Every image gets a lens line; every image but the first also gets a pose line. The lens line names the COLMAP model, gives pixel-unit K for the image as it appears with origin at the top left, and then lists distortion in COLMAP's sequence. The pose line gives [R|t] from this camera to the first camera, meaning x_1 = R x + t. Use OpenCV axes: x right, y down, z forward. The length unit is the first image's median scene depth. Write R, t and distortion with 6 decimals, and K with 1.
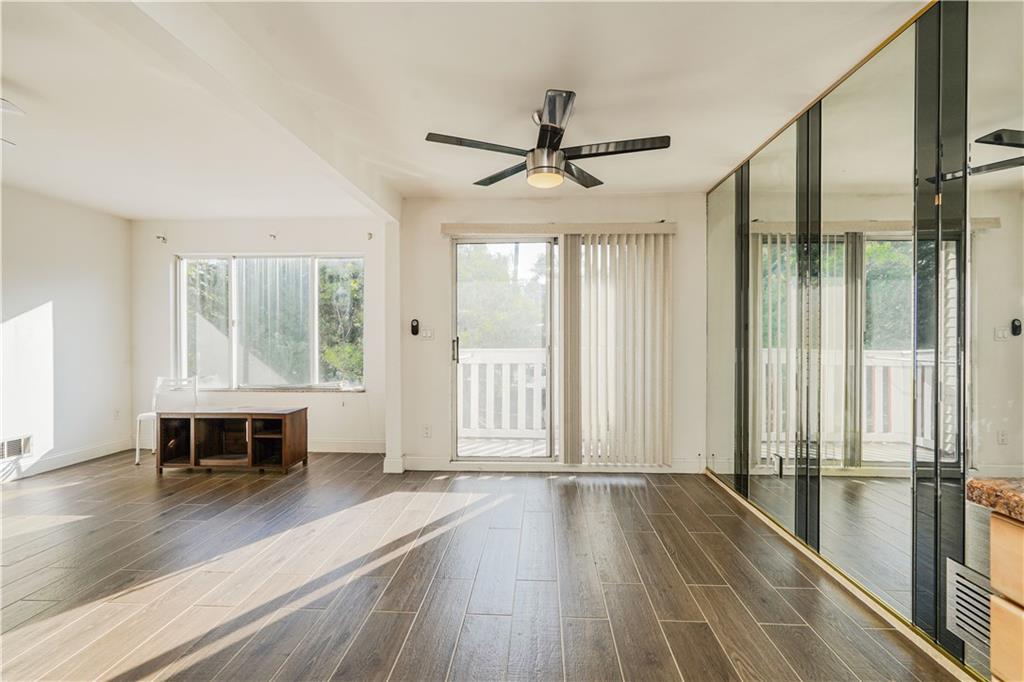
lens RADIAL K [[476.1, 0, 512.0], [0, 476.1, 341.0], [0, 0, 1]] dist [-0.009680, 0.010468]
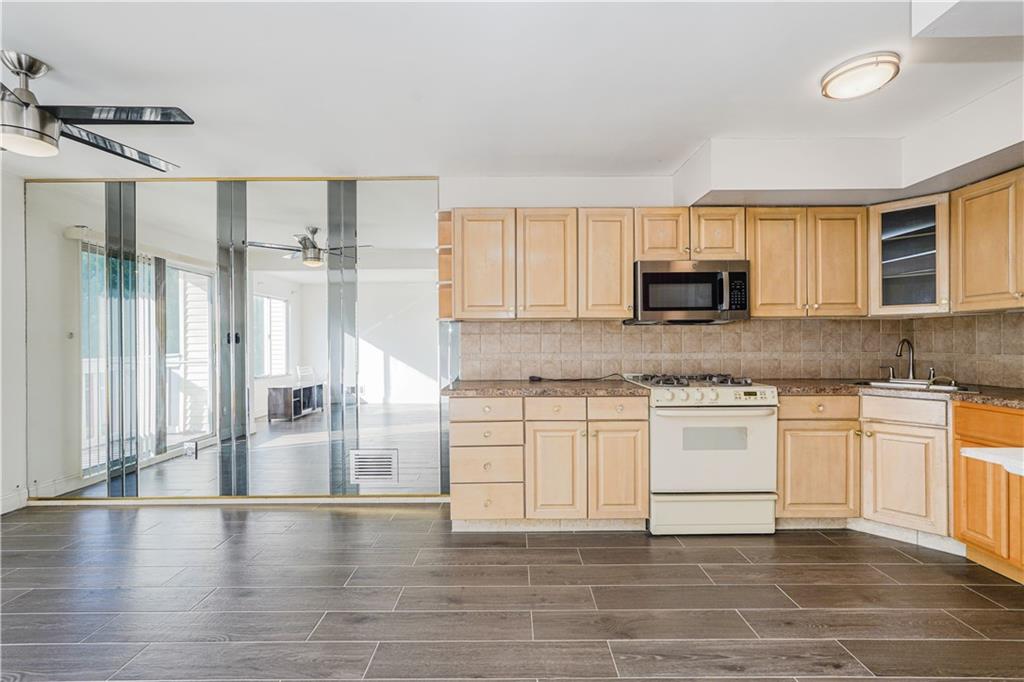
lens RADIAL K [[456.6, 0, 512.0], [0, 456.6, 341.0], [0, 0, 1]] dist [-0.017068, 0.011406]
pose [[-0.058615, 0.003289, 0.998275, -0.453286], [0.017110, 0.999851, -0.002289, -0.001113], [-0.998134, 0.016946, -0.058663, 0.164952]]
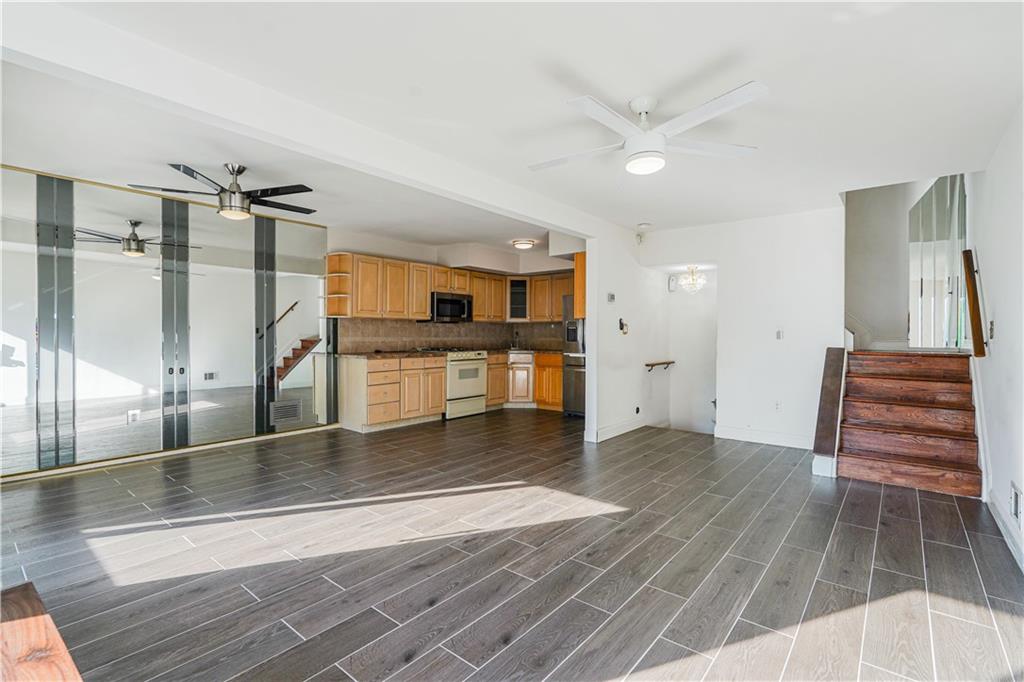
lens RADIAL K [[476.1, 0, 512.0], [0, 476.1, 341.0], [0, 0, 1]] dist [-0.009680, 0.010468]
pose [[-0.808156, -0.013455, 0.588815, -0.866985], [0.000752, 0.999715, 0.023877, -0.003546], [-0.588968, 0.019740, -0.807915, 1.033180]]
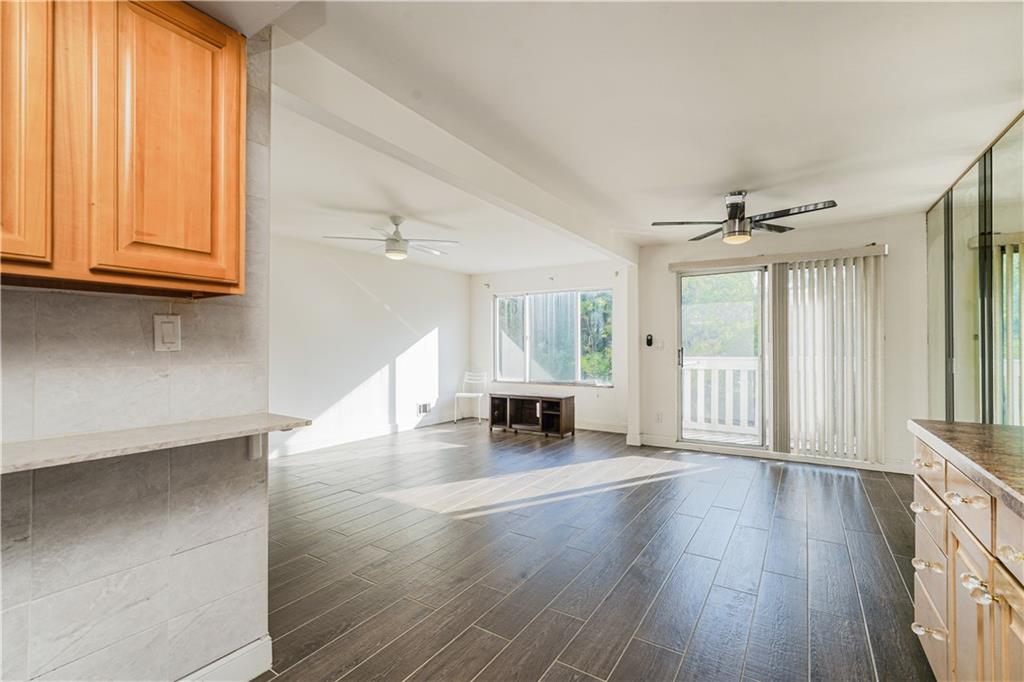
lens RADIAL K [[454.3, 0, 517.1], [0, 454.3, 344.4], [0, 0, 1]] dist [-0.000841, 0.000183]
pose [[0.875840, -0.003786, -0.482587, 0.094086], [-0.002513, 0.999920, -0.012406, 0.000151], [0.482595, 0.012078, 0.875760, -0.327636]]
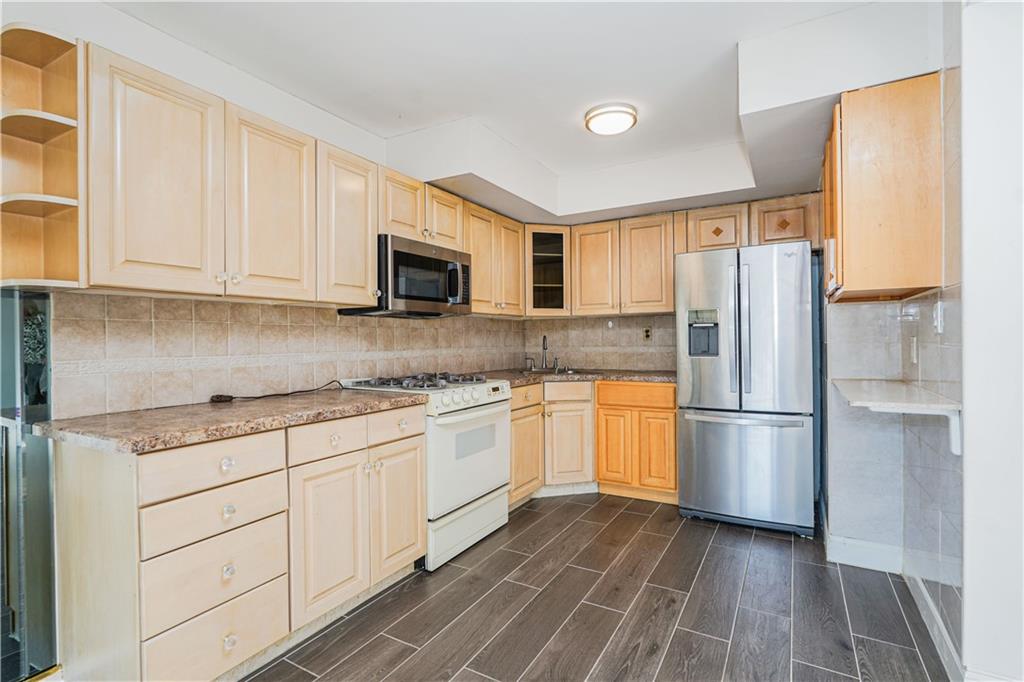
lens RADIAL K [[486.9, 0, 512.0], [0, 486.9, 341.0], [0, 0, 1]] dist [-0.002389, 0.000166]
pose [[-0.892064, 0.007050, 0.451853, -0.155284], [0.014730, 0.999801, 0.013480, 0.001217], [-0.451668, 0.018681, -0.891990, 0.395300]]
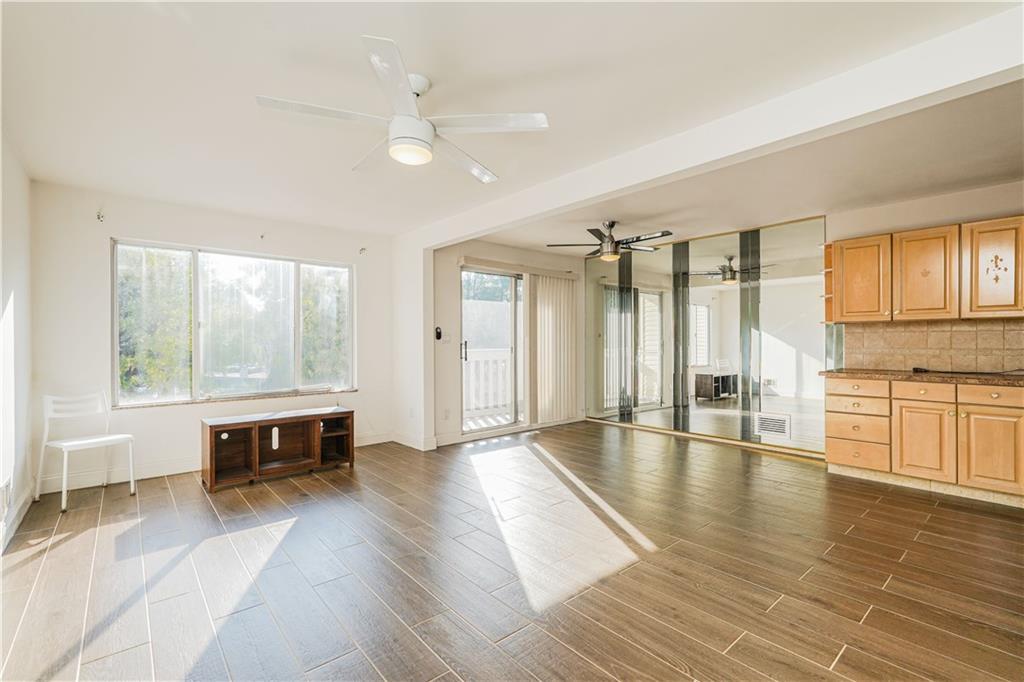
lens RADIAL K [[456.6, 0, 512.0], [0, 456.6, 341.0], [0, 0, 1]] dist [-0.017068, 0.011406]
pose [[0.717140, 0.000257, 0.696930, -0.925910], [0.008819, 0.999917, -0.009443, 0.004757], [-0.696874, 0.012918, 0.717077, -0.009275]]
